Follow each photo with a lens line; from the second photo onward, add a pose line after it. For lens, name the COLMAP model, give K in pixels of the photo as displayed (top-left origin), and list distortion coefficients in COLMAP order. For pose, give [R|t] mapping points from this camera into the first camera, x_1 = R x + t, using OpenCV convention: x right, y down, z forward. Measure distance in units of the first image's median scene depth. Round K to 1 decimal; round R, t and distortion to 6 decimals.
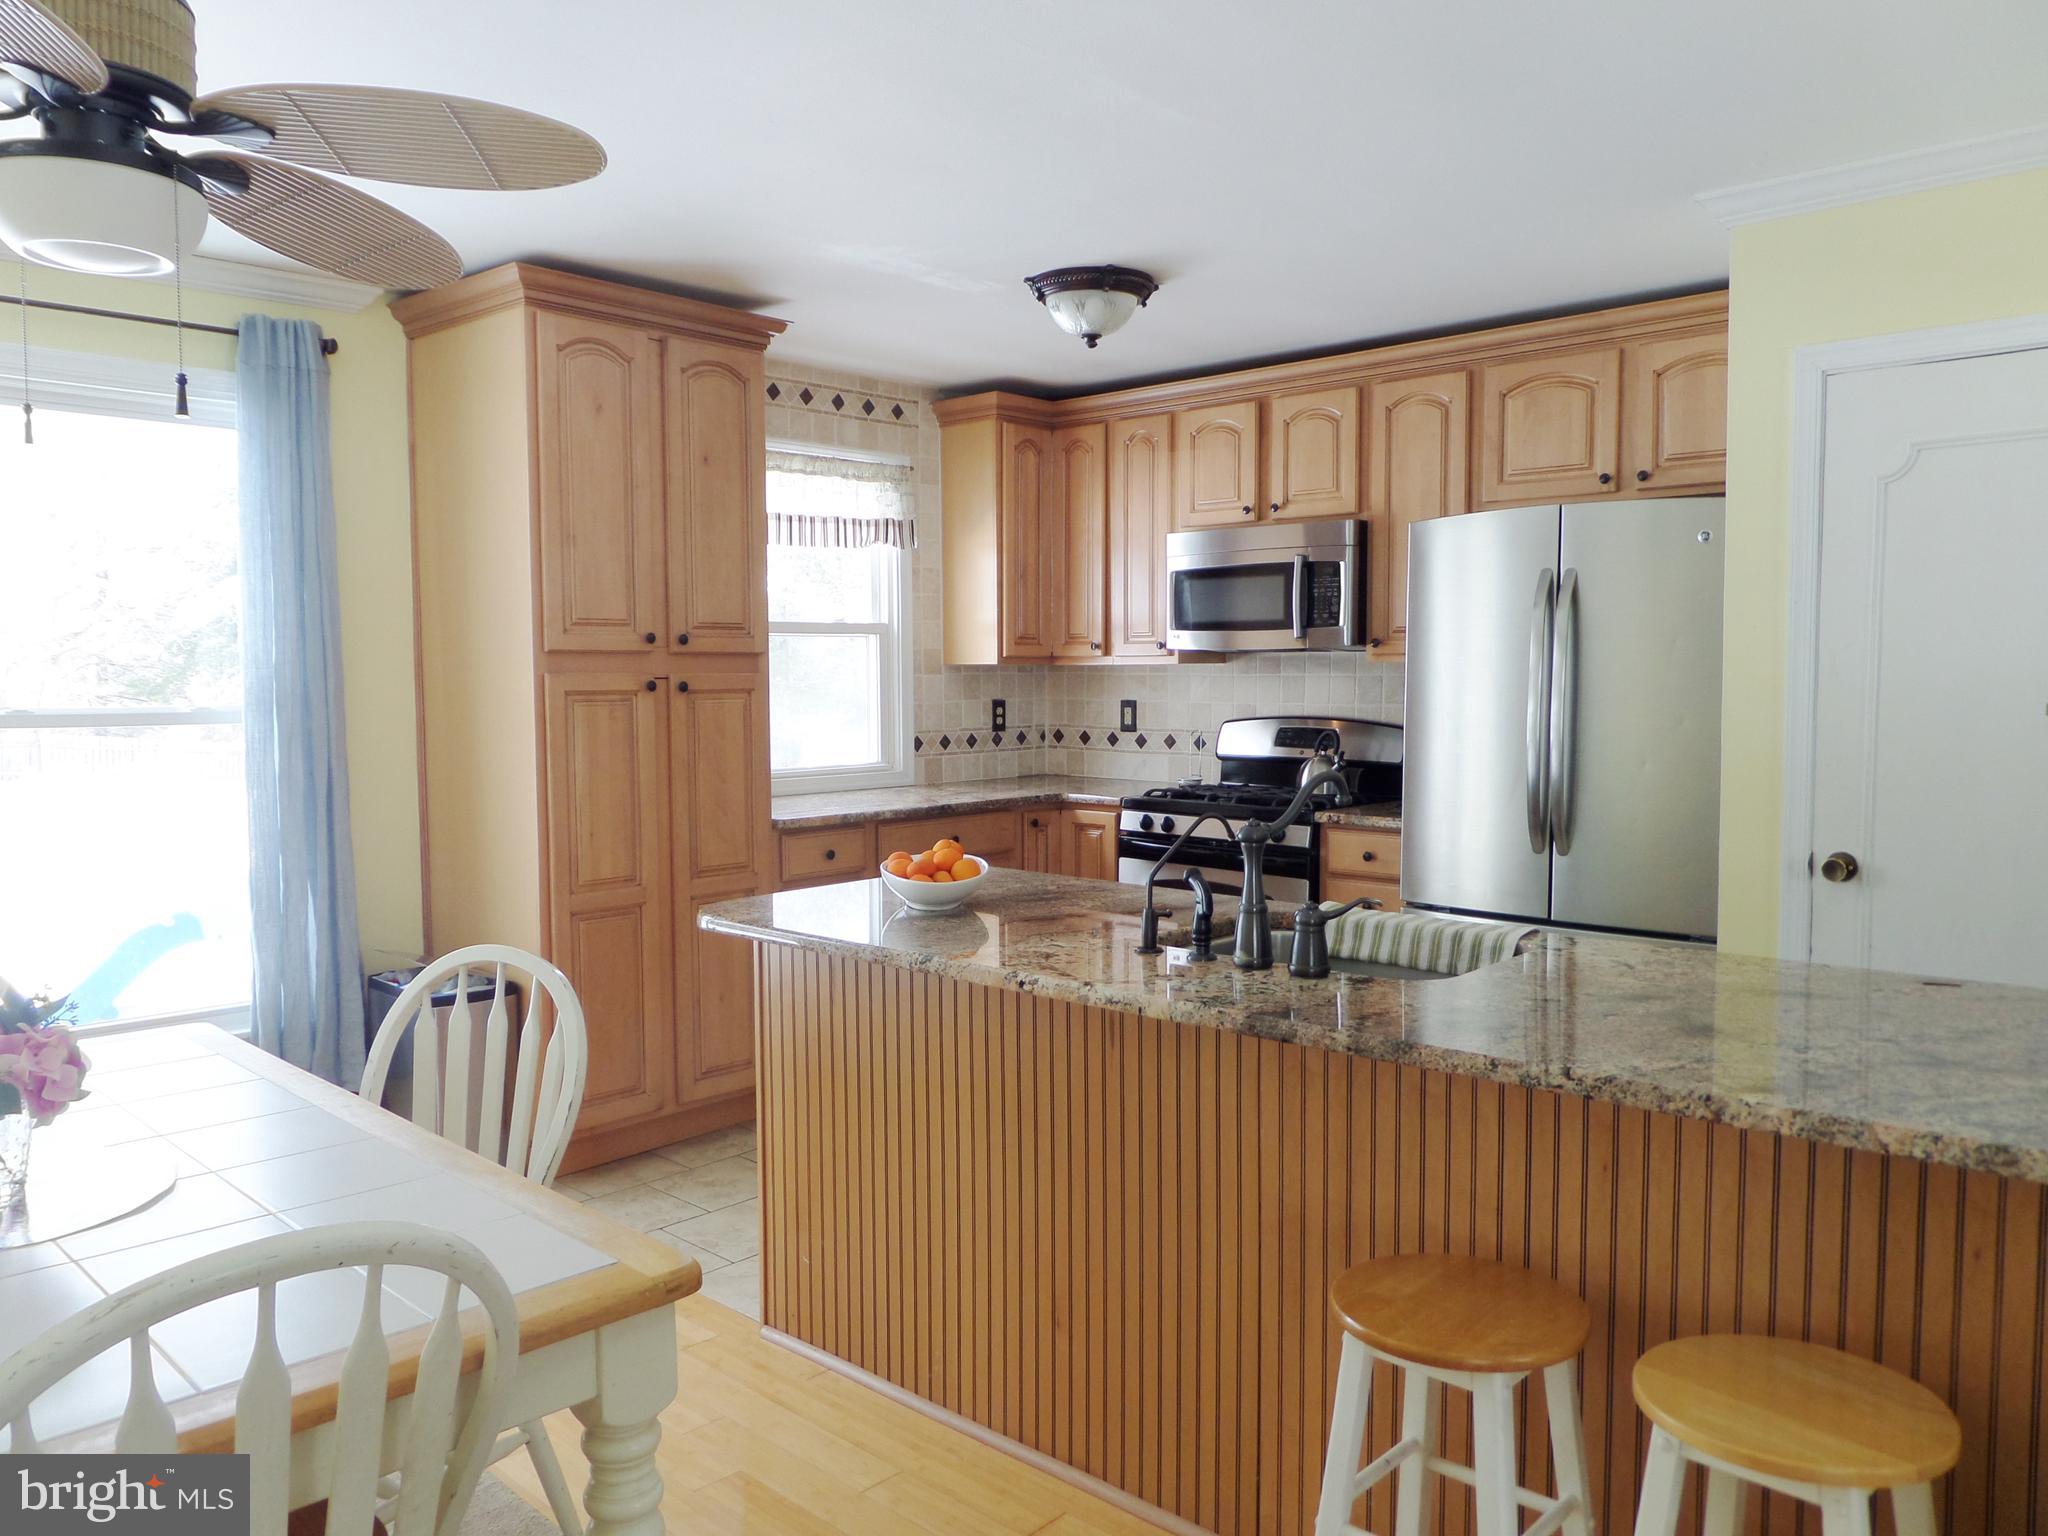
lens RADIAL K [[1497.2, 0, 1020.9], [0, 1497.2, 773.4], [0, 0, 1]] dist [-0.004822, -0.018755]
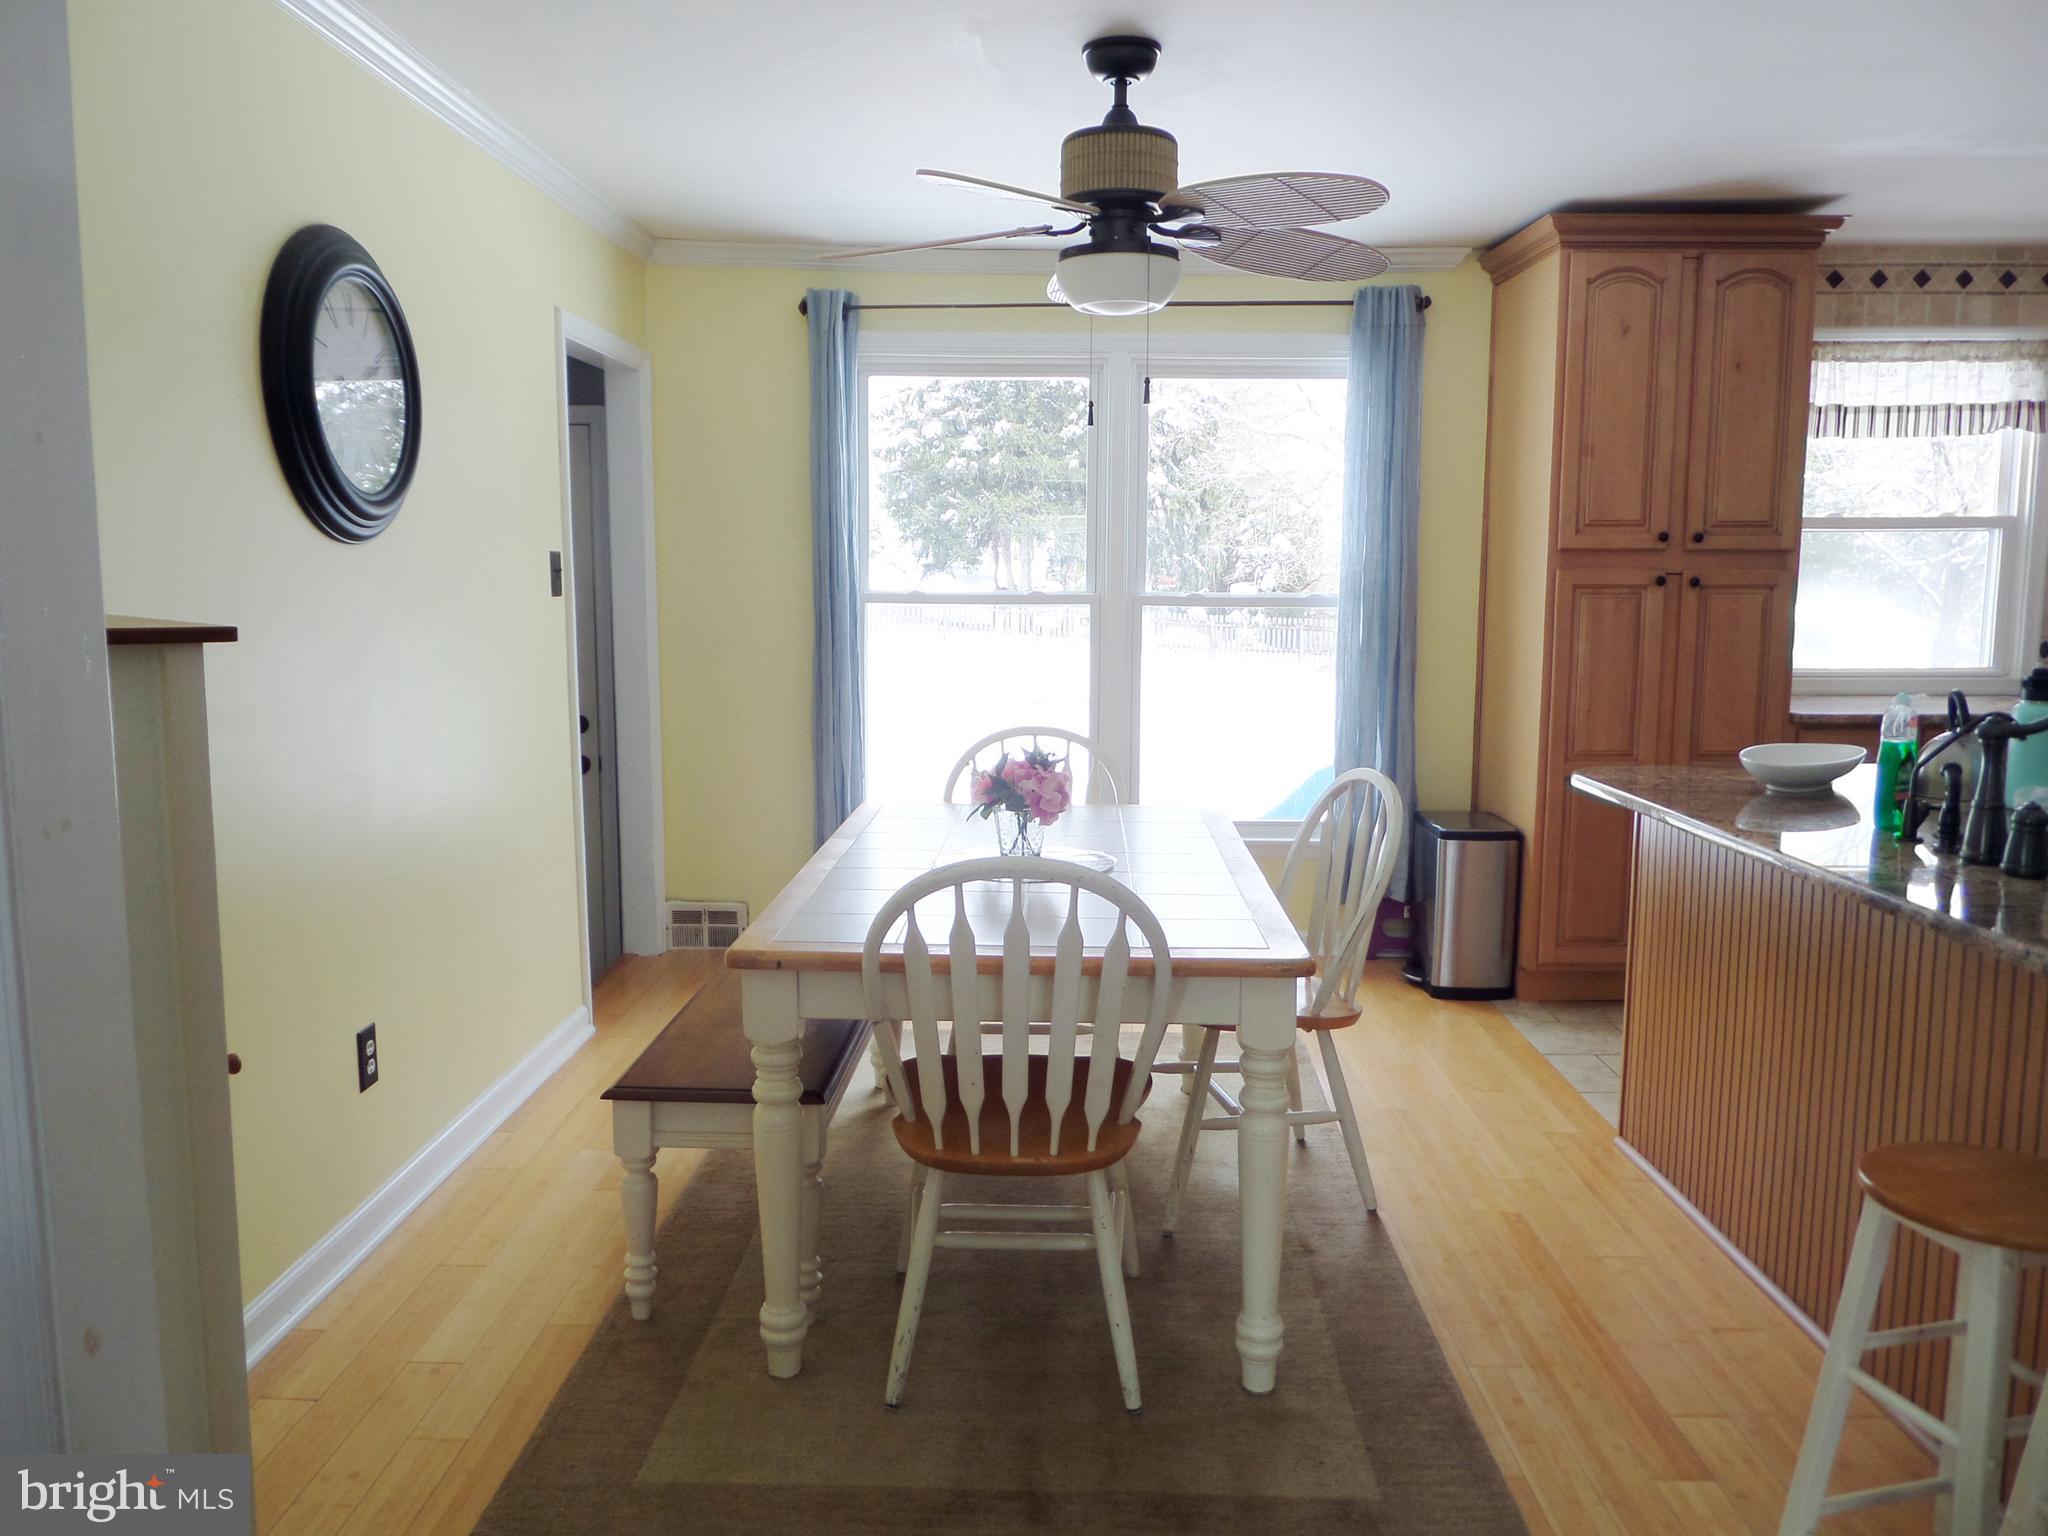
lens RADIAL K [[1497.2, 0, 1022.9], [0, 1497.2, 763.8], [0, 0, 1]] dist [-0.004822, -0.018755]
pose [[0.669616, 0.097572, -0.736271, 0.206651], [-0.051791, 0.995054, 0.084764, 0.005028], [0.740900, -0.018627, 0.671357, -0.067683]]
